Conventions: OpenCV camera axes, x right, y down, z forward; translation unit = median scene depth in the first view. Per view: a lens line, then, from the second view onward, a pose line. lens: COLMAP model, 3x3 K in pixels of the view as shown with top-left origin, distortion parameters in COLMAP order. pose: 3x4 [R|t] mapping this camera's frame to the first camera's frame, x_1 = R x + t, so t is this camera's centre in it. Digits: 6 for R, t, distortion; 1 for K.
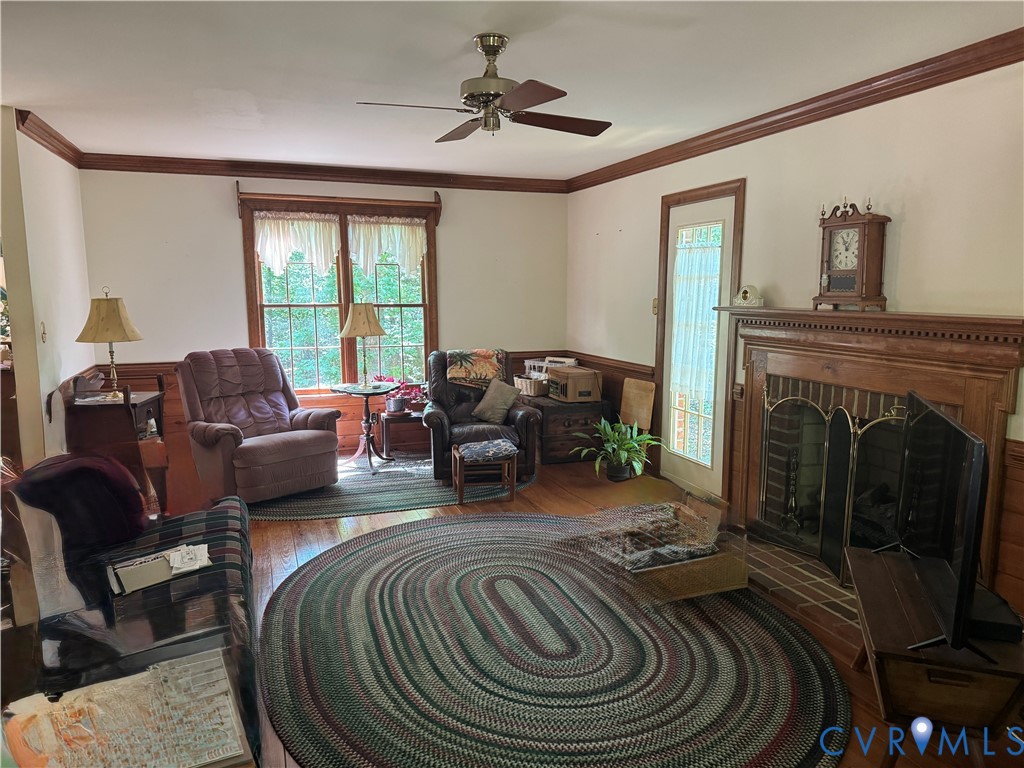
lens RADIAL K [[728.0, 0, 511.7], [0, 728.0, 386.1], [0, 0, 1]] dist [0.043887, -0.053470]
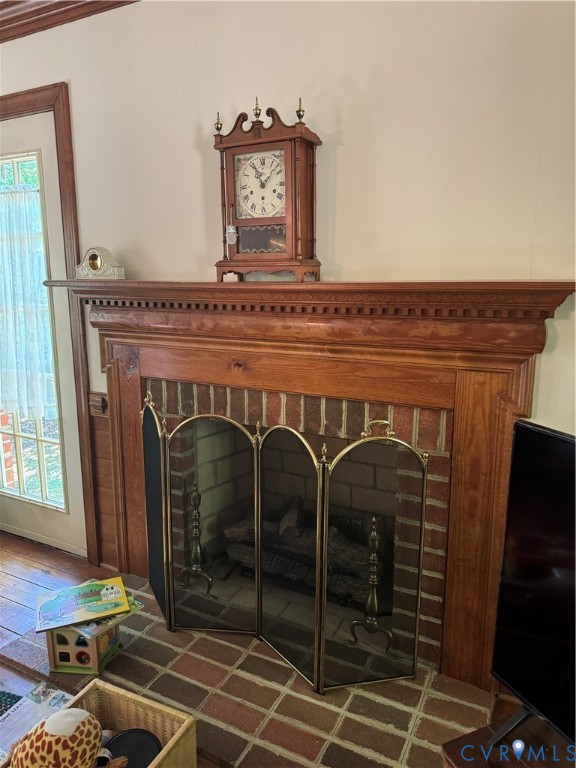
lens RADIAL K [[546.0, 0, 290.6], [0, 546.0, 379.2], [0, 0, 1]] dist [0.043887, -0.053470]
pose [[0.736662, -0.131249, 0.663402, 0.124456], [0.095405, 0.991344, 0.090189, -0.055223], [-0.669498, -0.003147, 0.742808, 0.593859]]
